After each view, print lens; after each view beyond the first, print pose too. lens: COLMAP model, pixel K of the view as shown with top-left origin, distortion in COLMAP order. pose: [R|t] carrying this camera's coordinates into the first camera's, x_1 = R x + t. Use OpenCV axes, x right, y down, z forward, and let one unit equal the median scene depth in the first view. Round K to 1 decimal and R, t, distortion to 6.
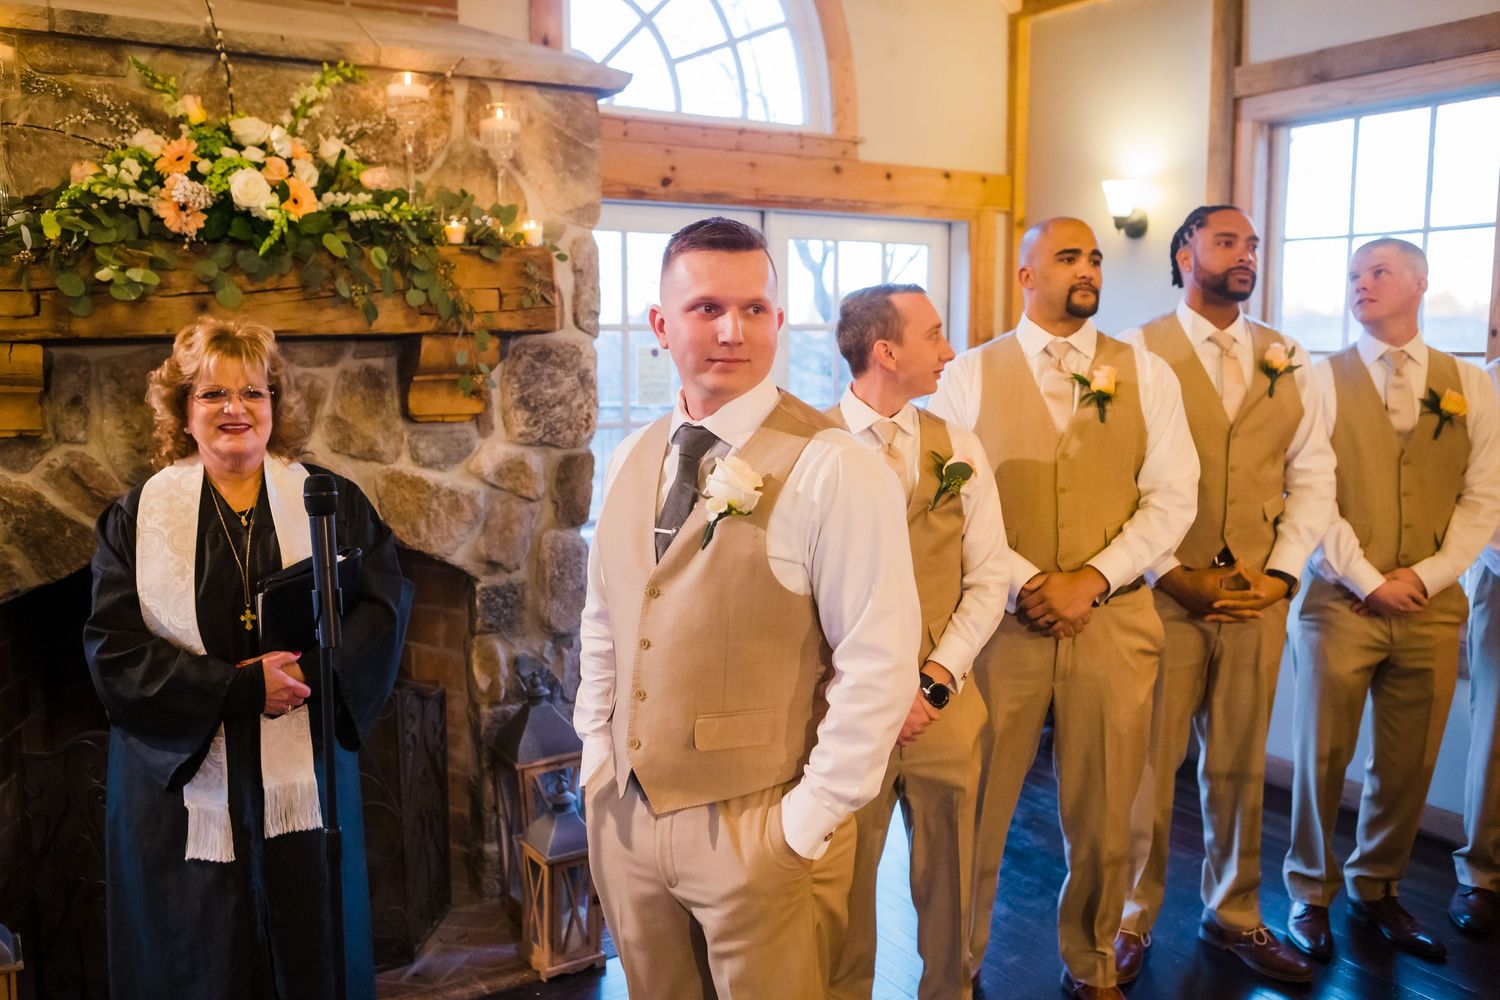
lens RADIAL K [[1294.9, 0, 760.3], [0, 1294.9, 499.1], [0, 0, 1]] dist [-0.073681, 0.099038]
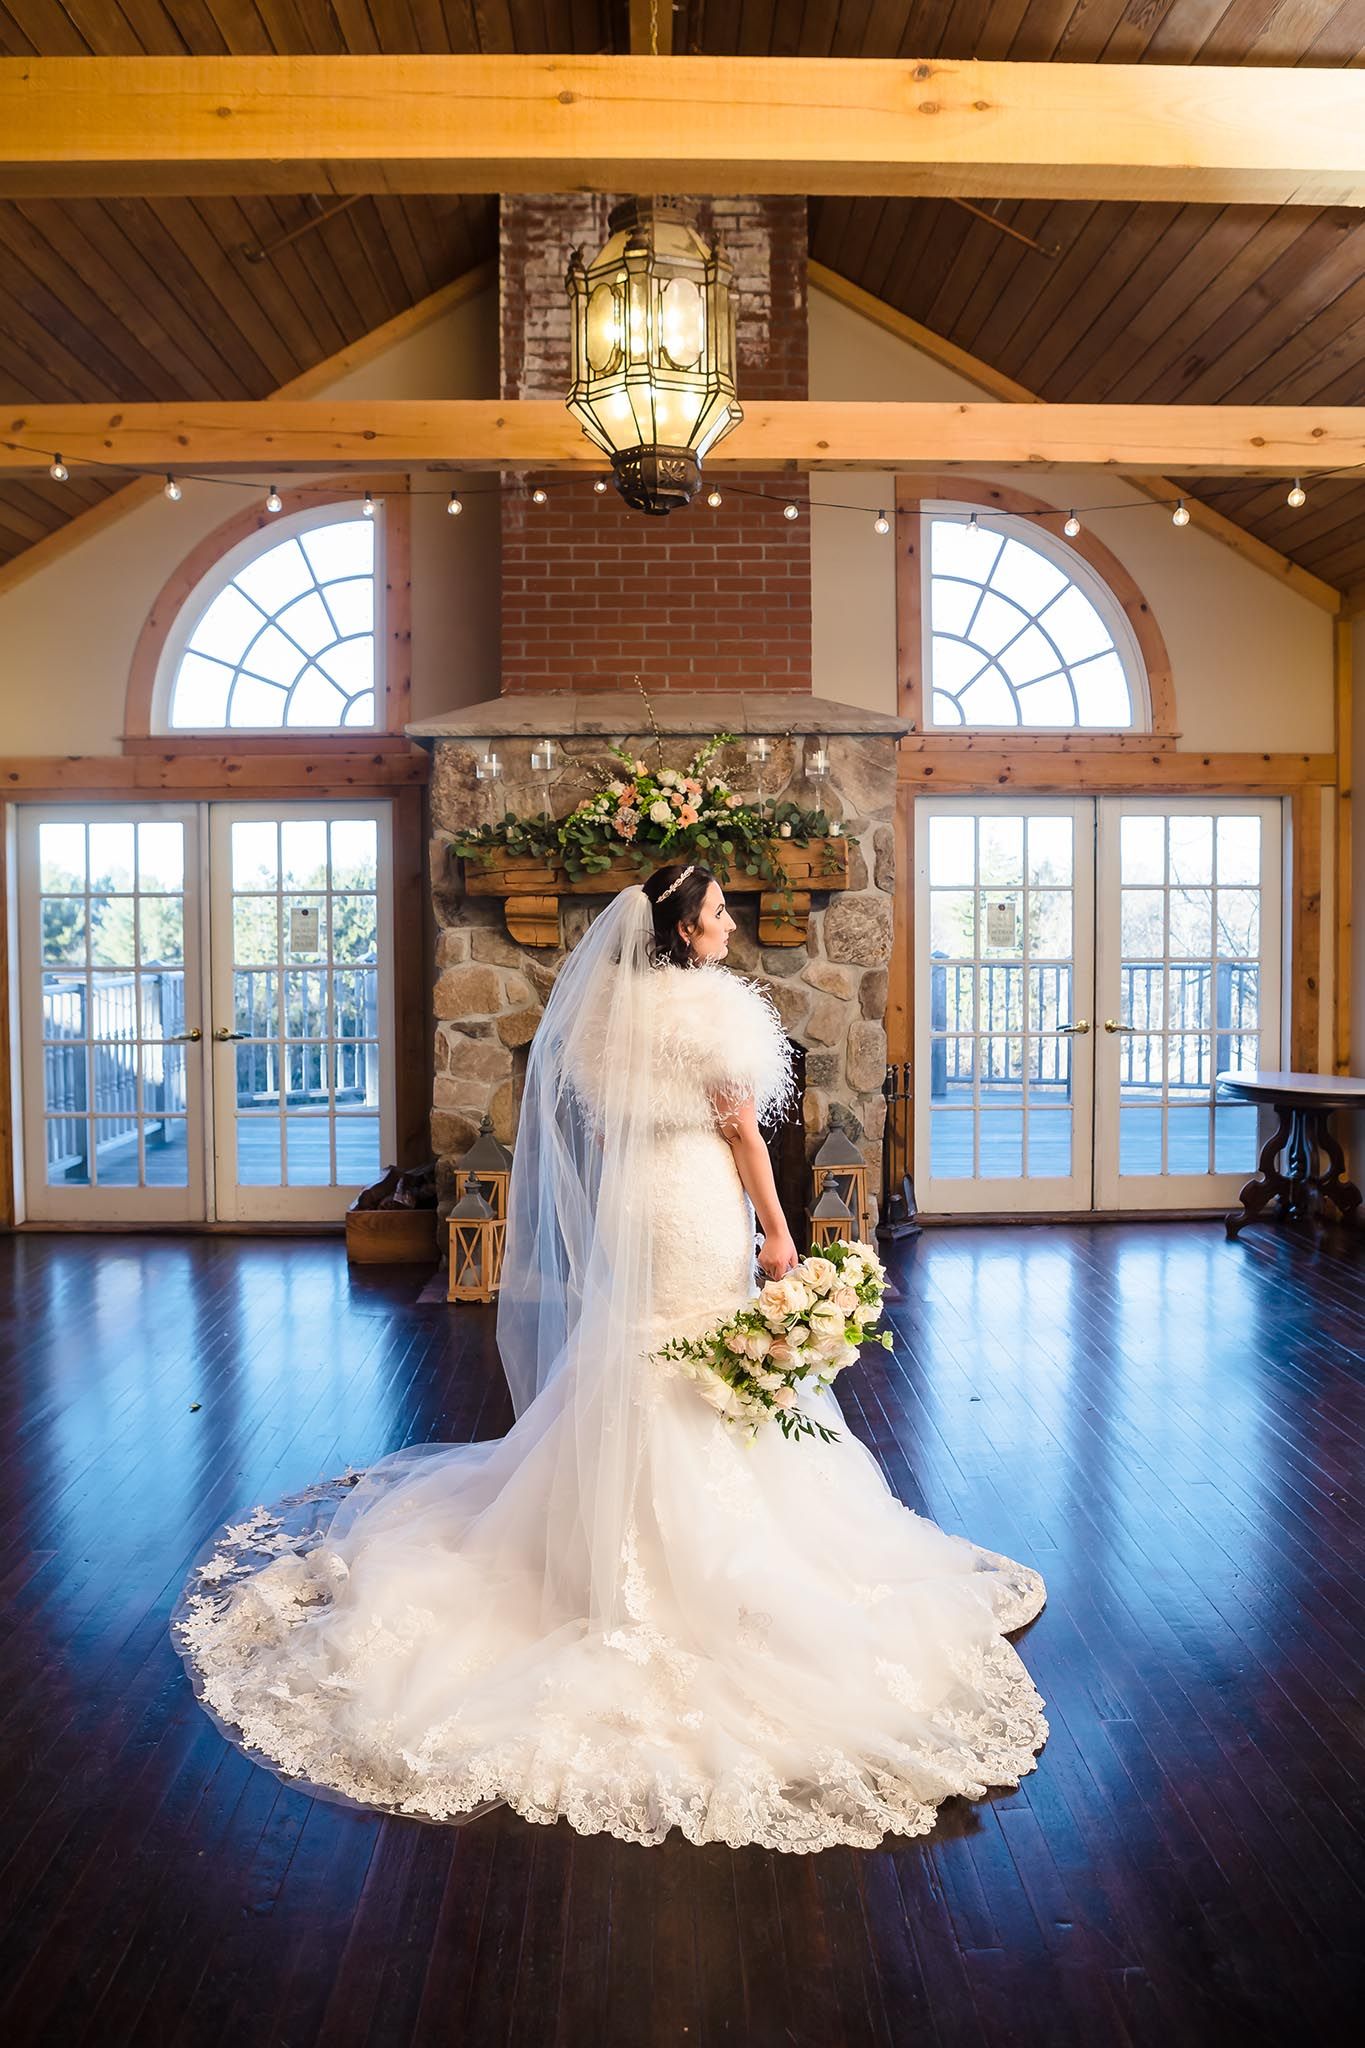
lens RADIAL K [[1596.5, 0, 697.5], [0, 1596.5, 949.0], [0, 0, 1]] dist [-0.070662, -0.000721]
pose [[0.861861, 0.008374, -0.507075, 0.655666], [-0.058941, 0.994742, -0.083753, 0.113511], [0.503708, 0.102071, 0.857823, -0.738474]]
